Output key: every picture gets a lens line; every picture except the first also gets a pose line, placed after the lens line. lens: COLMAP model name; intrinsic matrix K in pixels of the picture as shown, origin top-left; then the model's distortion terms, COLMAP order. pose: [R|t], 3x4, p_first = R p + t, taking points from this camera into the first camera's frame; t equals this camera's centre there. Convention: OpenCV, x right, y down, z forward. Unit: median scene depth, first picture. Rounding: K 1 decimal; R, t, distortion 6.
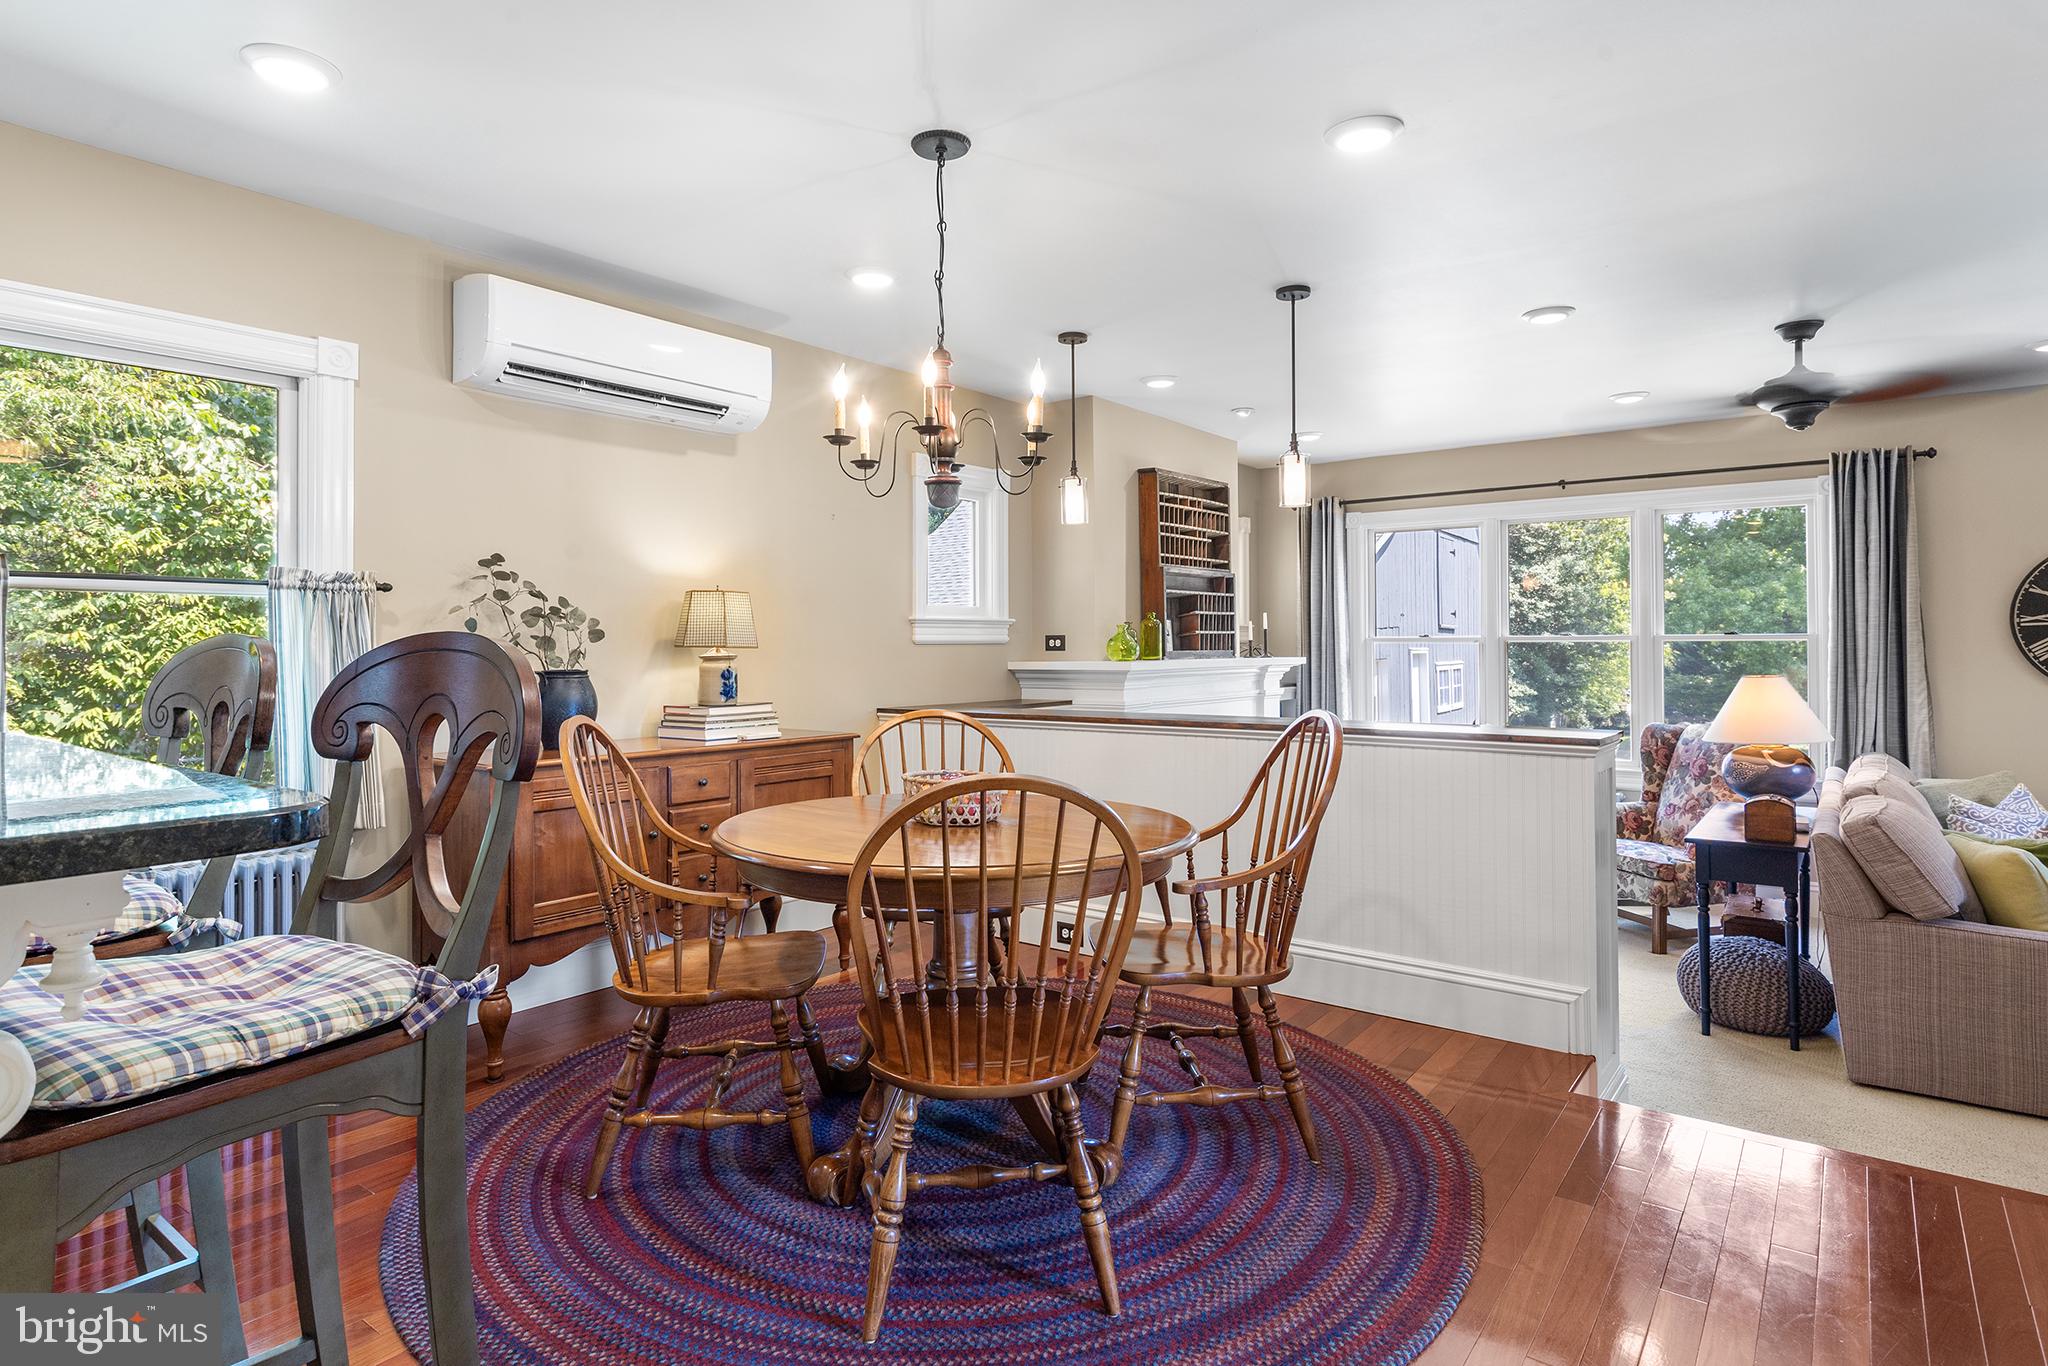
lens RADIAL K [[1098.0, 0, 1021.3], [0, 1098.0, 664.5], [0, 0, 1]] dist [-0.005598, -0.001097]
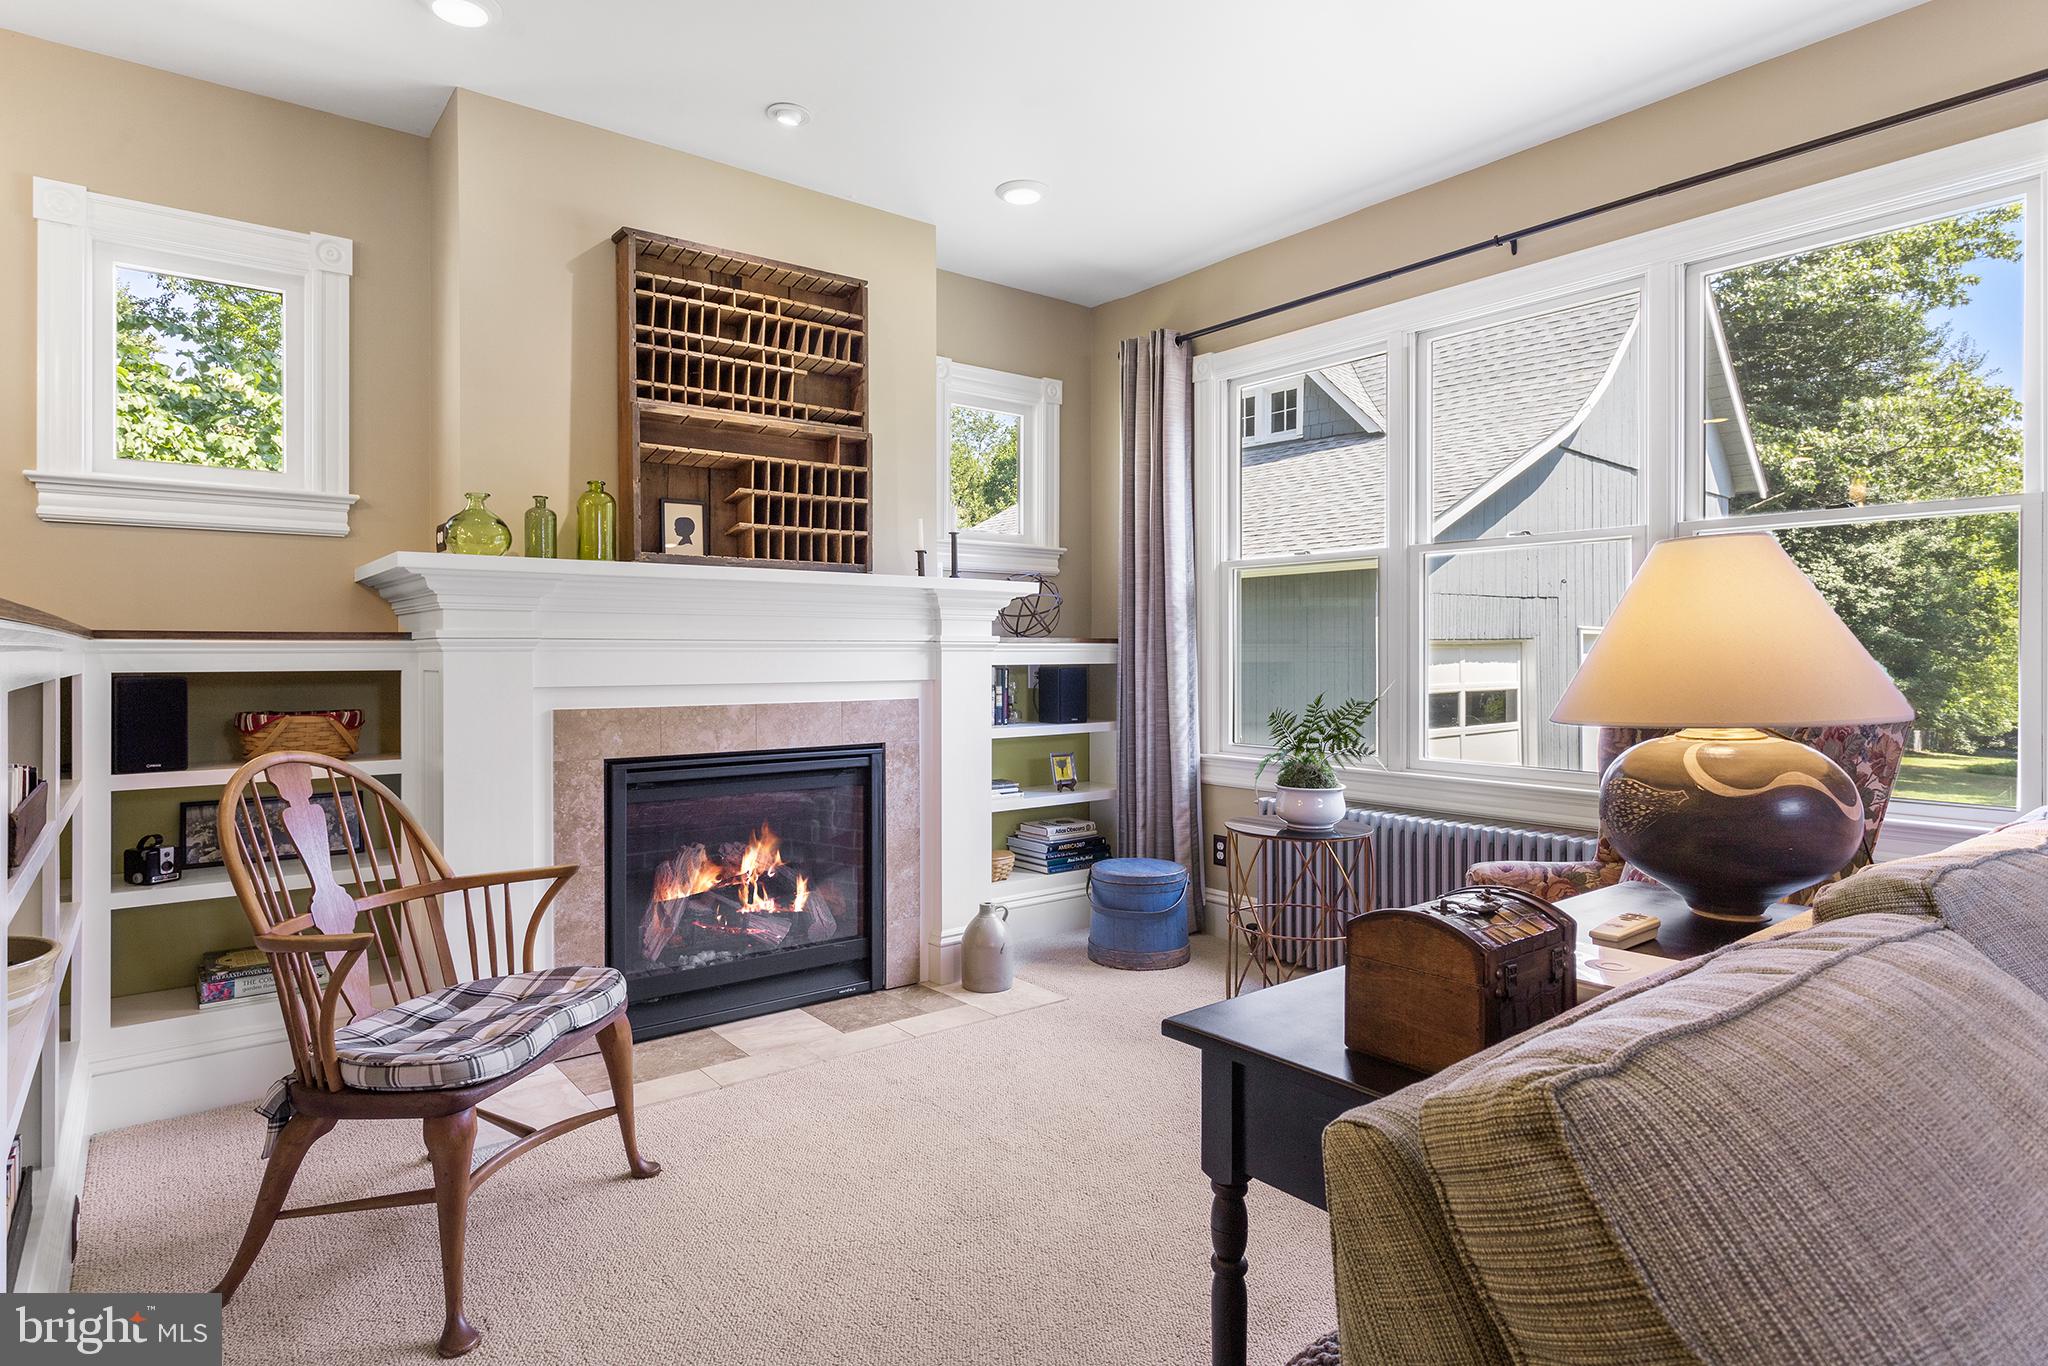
lens RADIAL K [[1098.0, 0, 1027.3], [0, 1098.0, 673.6], [0, 0, 1]] dist [-0.005598, -0.001097]
pose [[0.970214, 0.013058, -0.241895, 0.417549], [-0.011547, 0.999904, 0.007664, 0.039230], [0.241972, -0.004643, 0.970272, 0.454300]]
